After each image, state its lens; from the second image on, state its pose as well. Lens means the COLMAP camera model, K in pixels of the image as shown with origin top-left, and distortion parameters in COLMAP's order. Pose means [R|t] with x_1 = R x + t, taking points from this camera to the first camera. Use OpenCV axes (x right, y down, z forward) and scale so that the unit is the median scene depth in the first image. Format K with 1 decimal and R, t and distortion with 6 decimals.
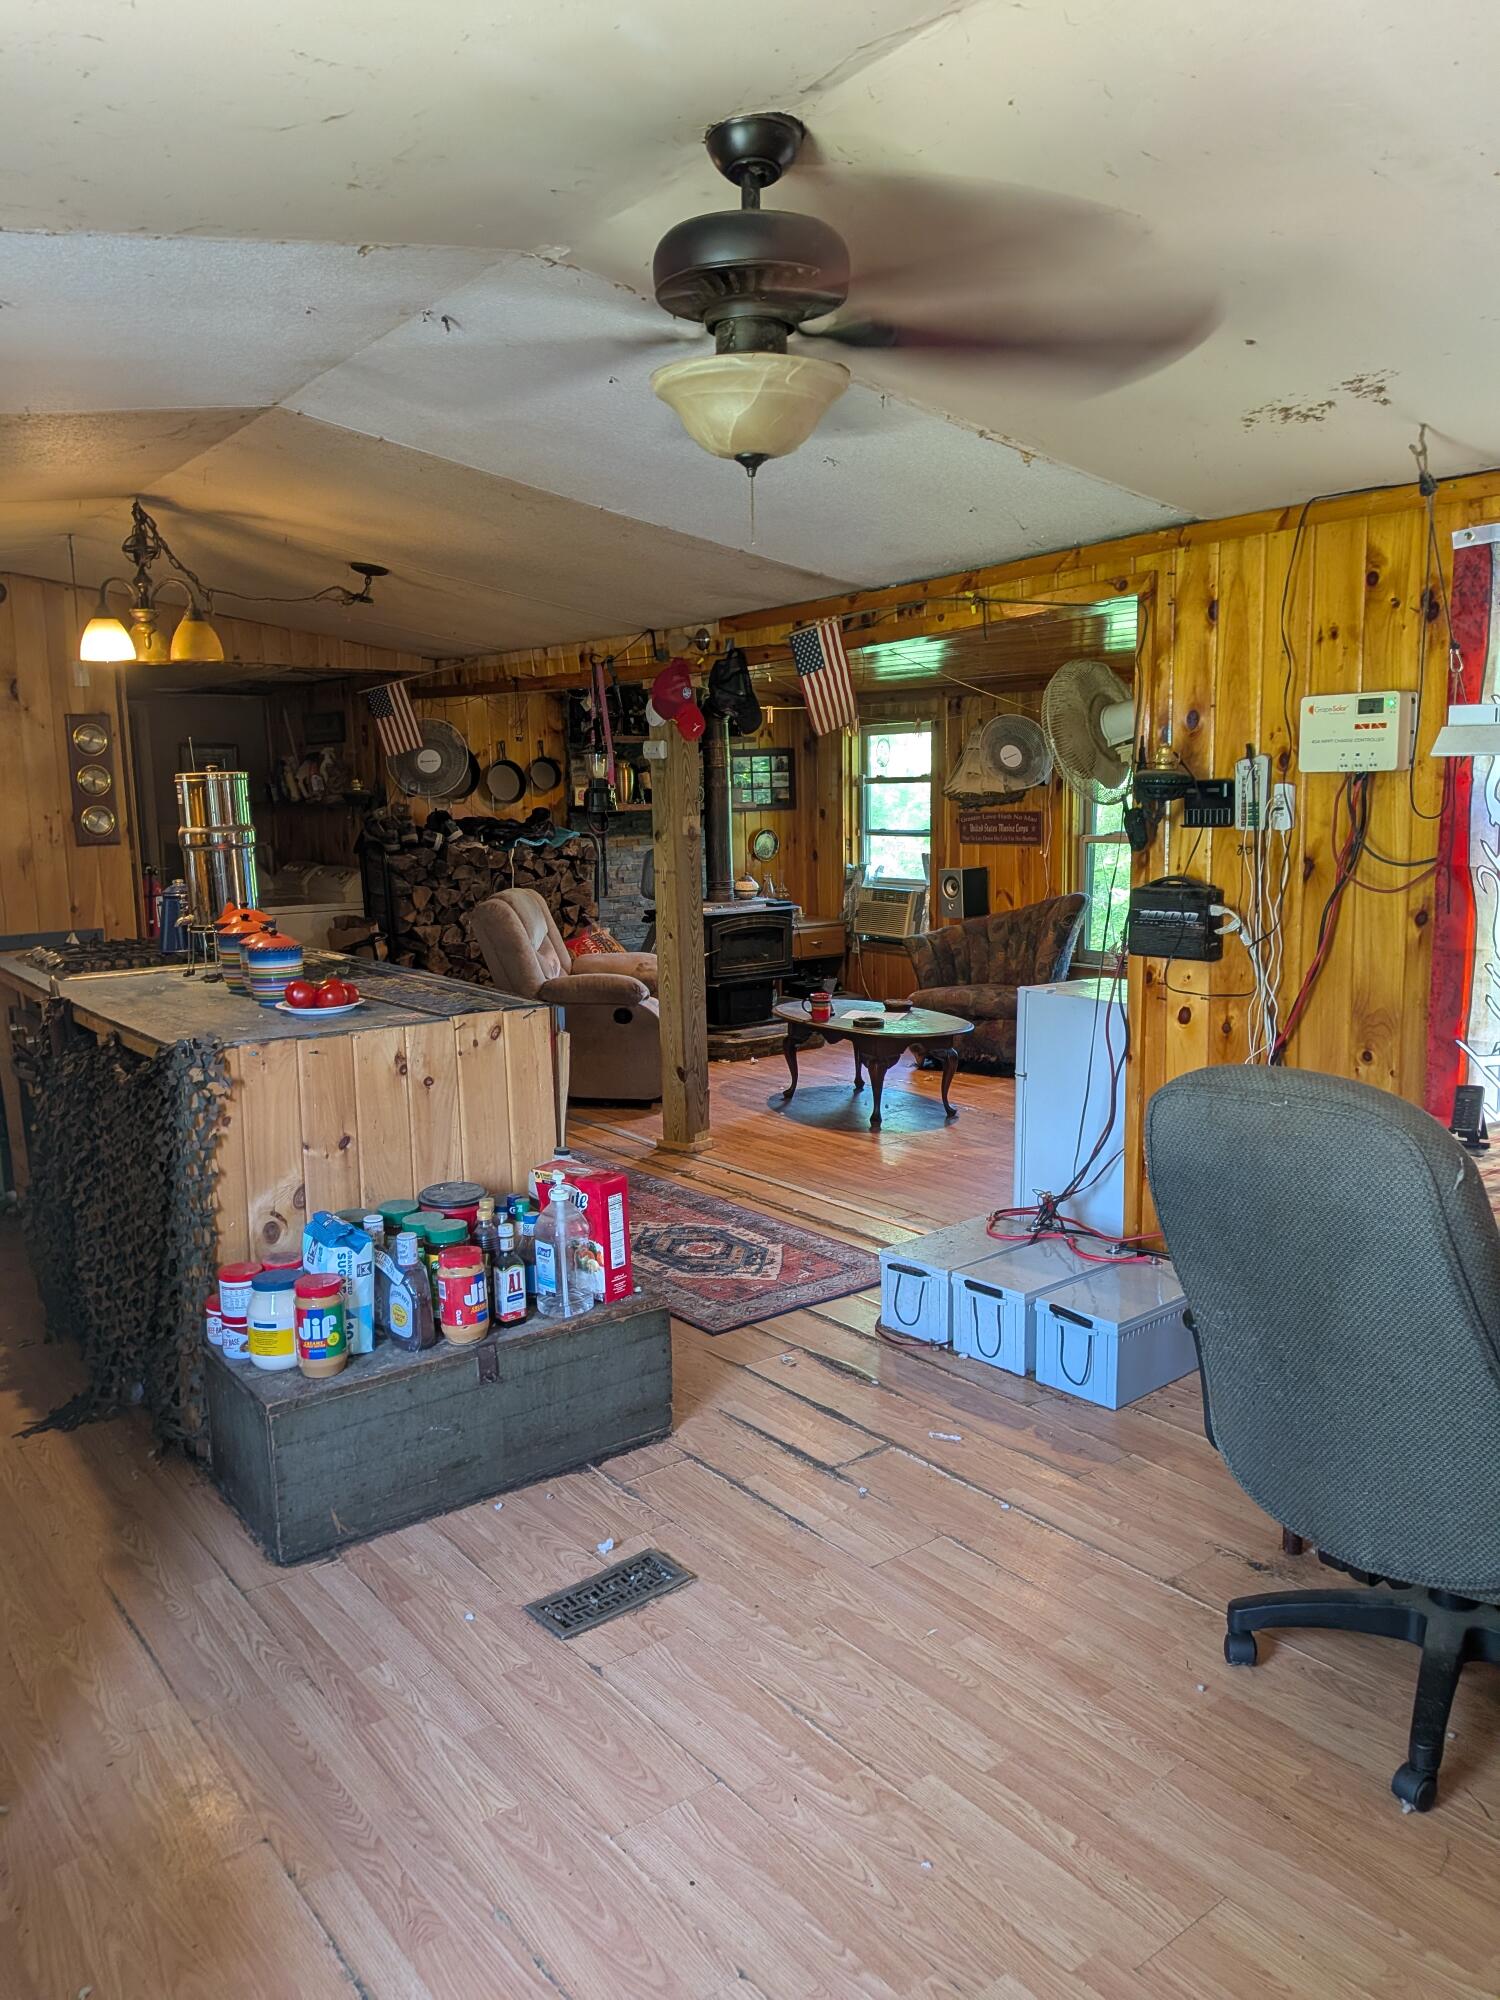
lens RADIAL K [[1414.8, 0, 717.3], [0, 1414.8, 1007.1], [0, 0, 1]] dist [0.104664, -0.189941]
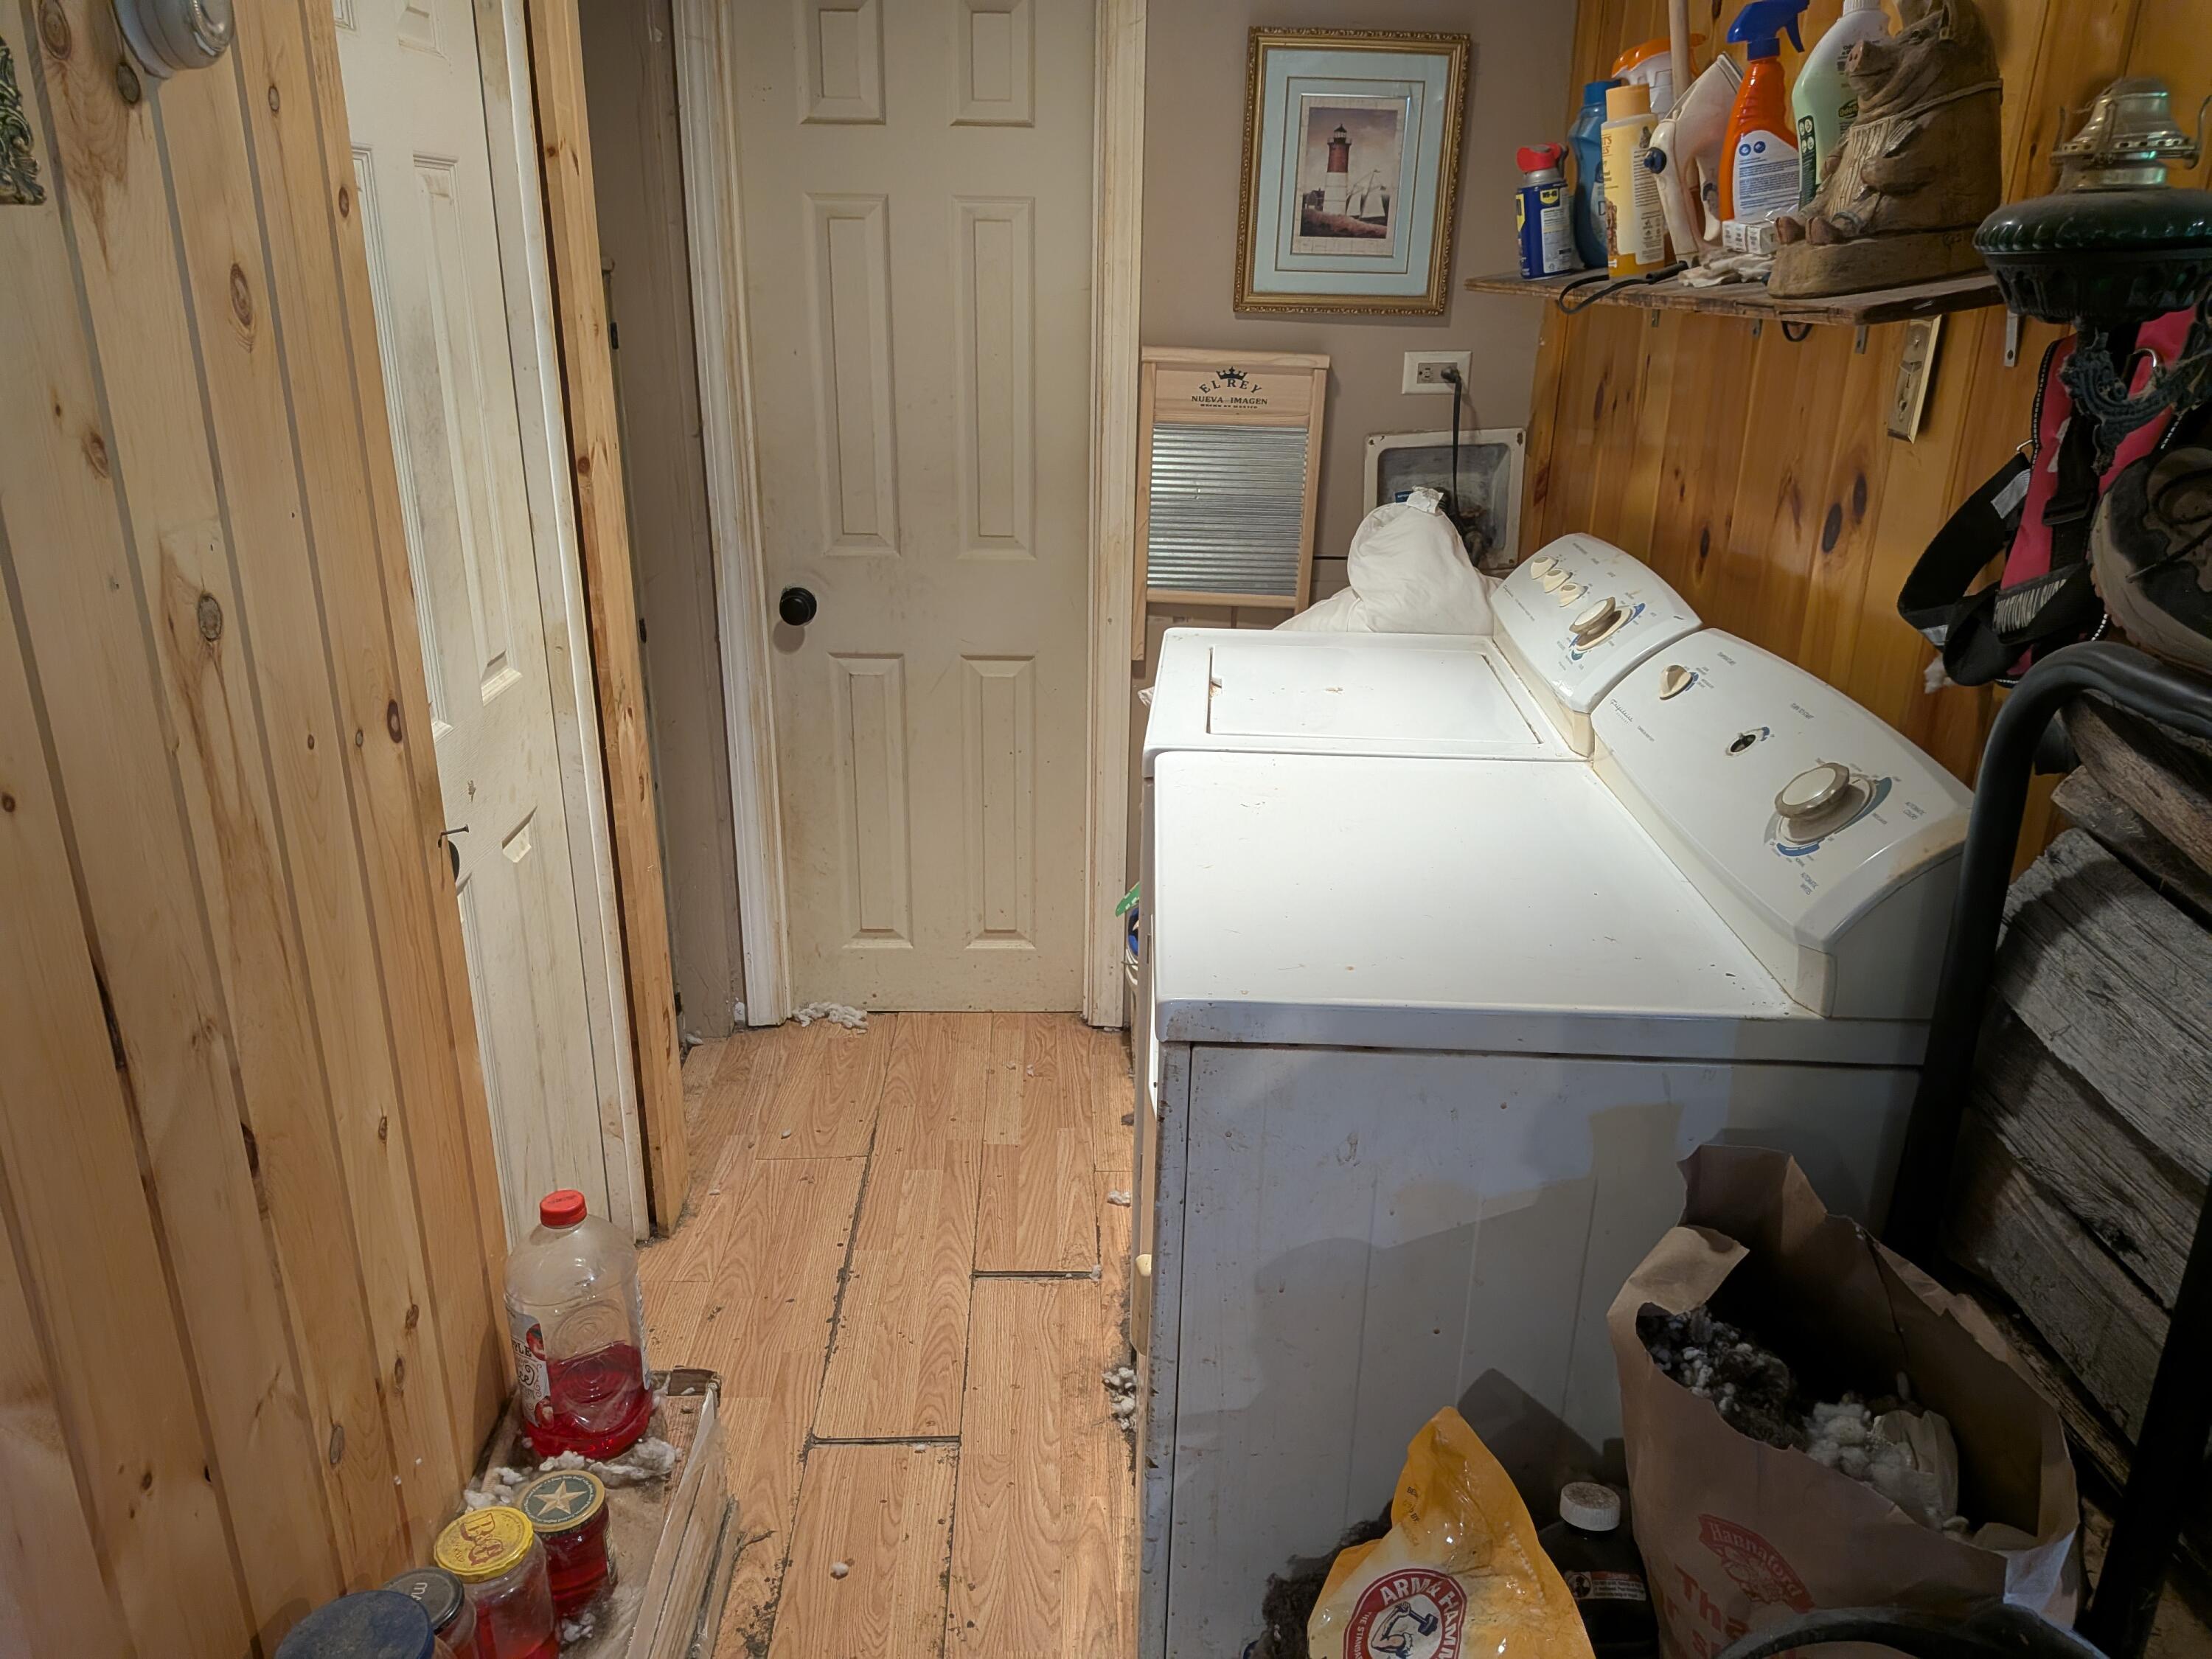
lens RADIAL K [[1587.6, 0, 1100.9], [0, 1587.6, 843.1], [0, 0, 1]] dist [0.065706, -0.096092]
pose [[0.814470, 0.225663, -0.534523, -0.487461], [-0.114591, 0.965682, 0.233081, -0.248076], [0.568777, -0.128586, 0.812378, 1.709485]]
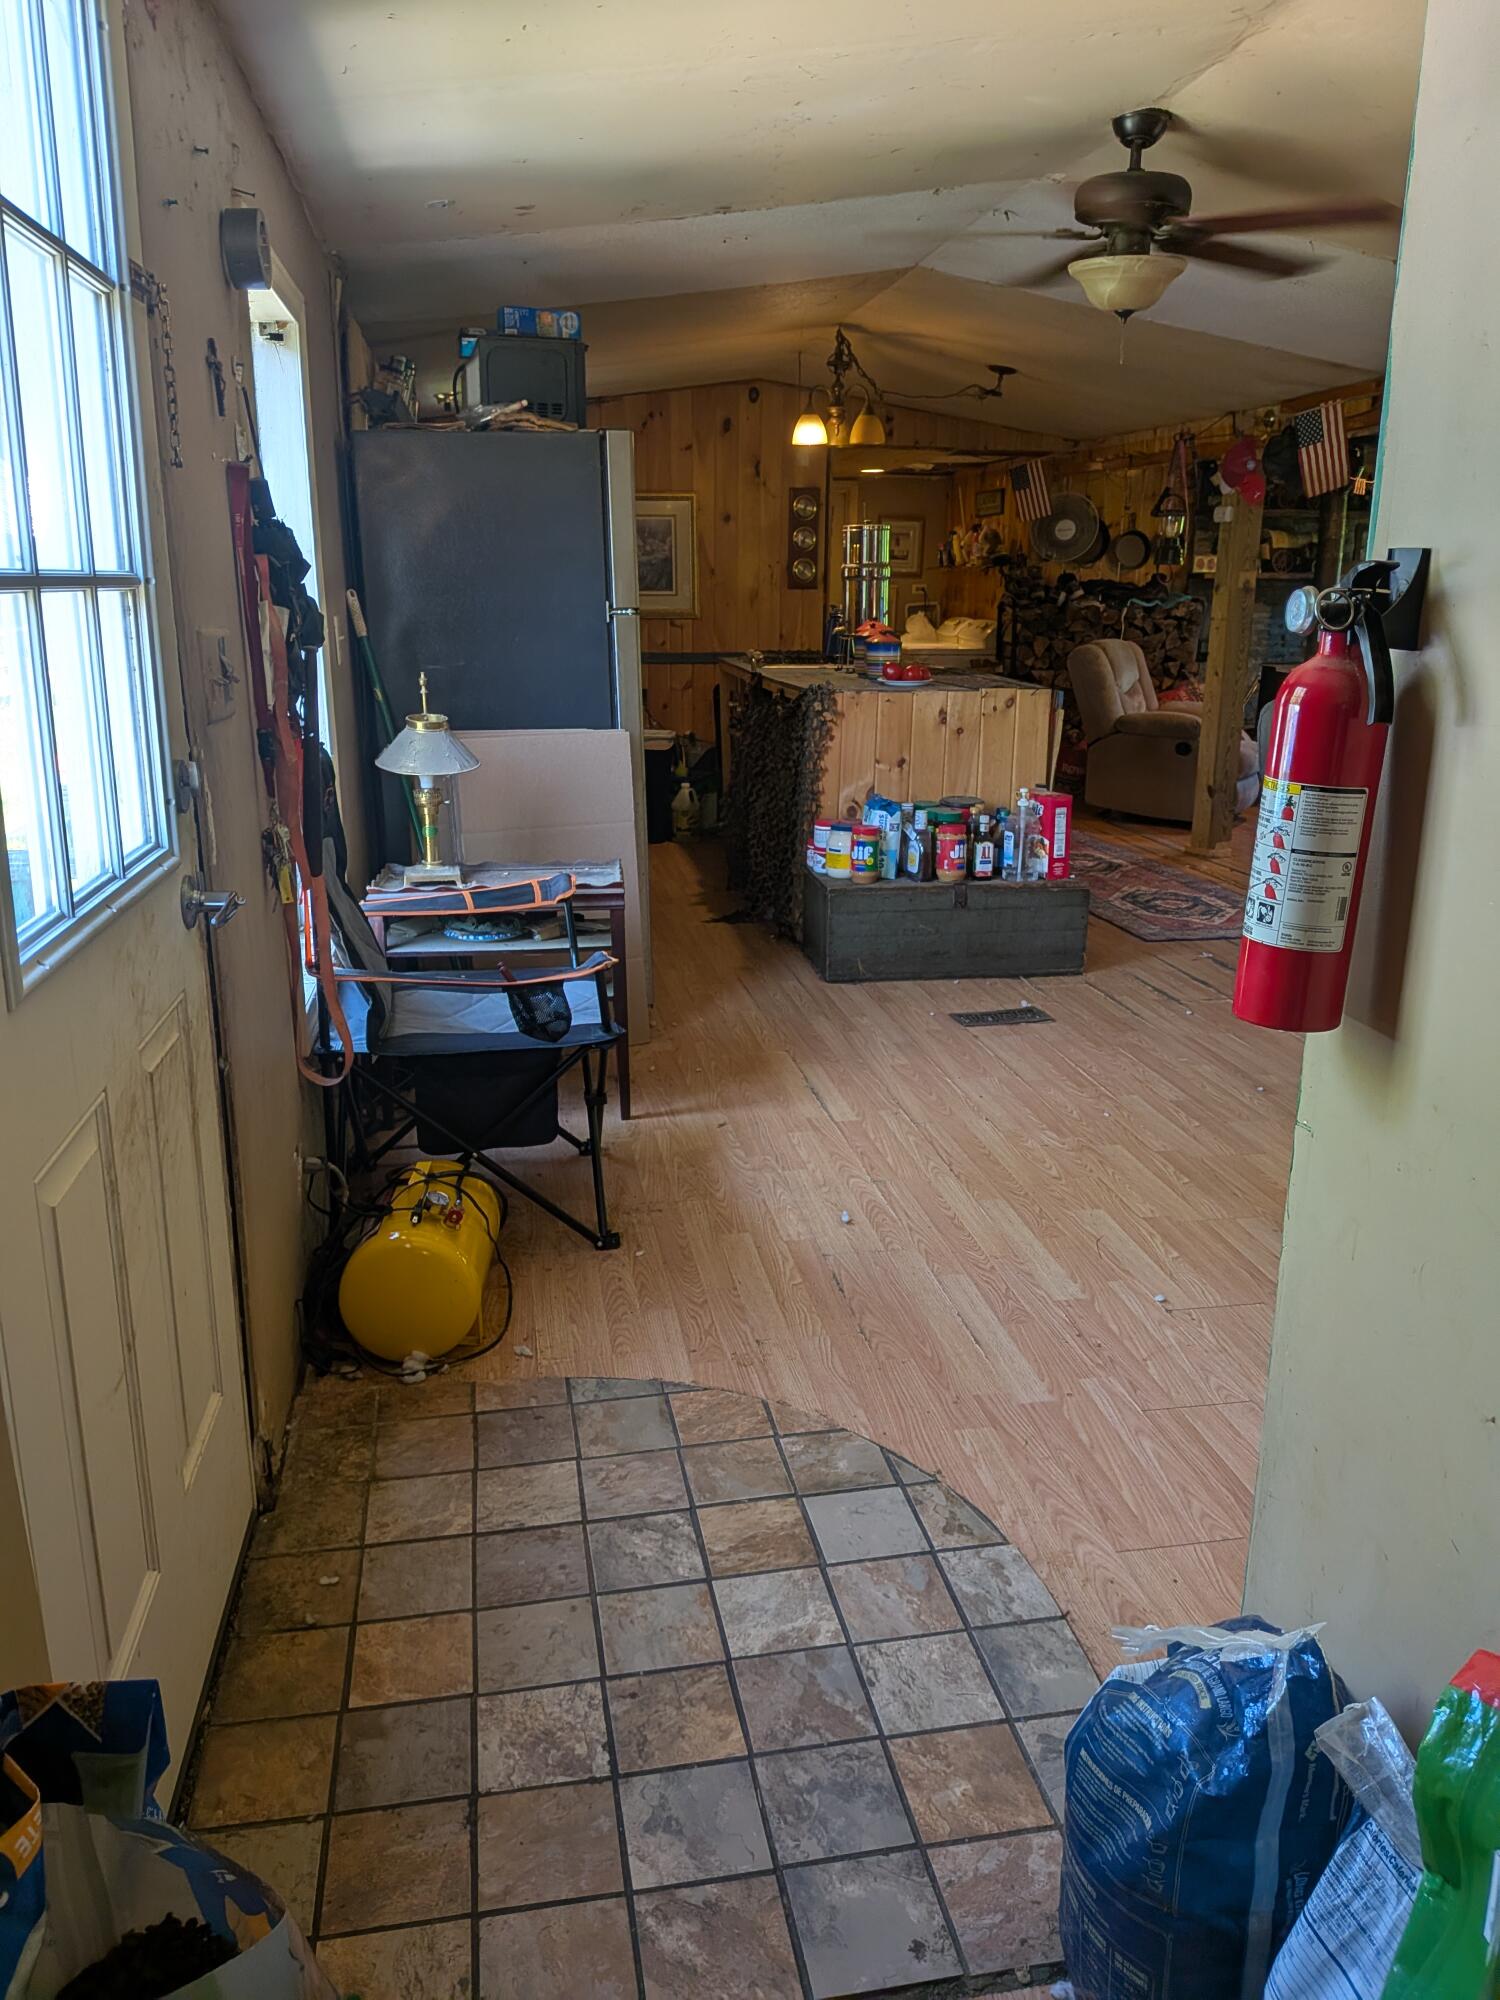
lens RADIAL K [[1435.4, 0, 758.2], [0, 1435.4, 990.9], [0, 0, 1]] dist [0.065706, -0.096092]
pose [[0.894804, 0.150119, -0.420463, 0.274522], [-0.097696, 0.984789, 0.143690, 0.118629], [0.435638, -0.087497, 0.895859, -0.465058]]
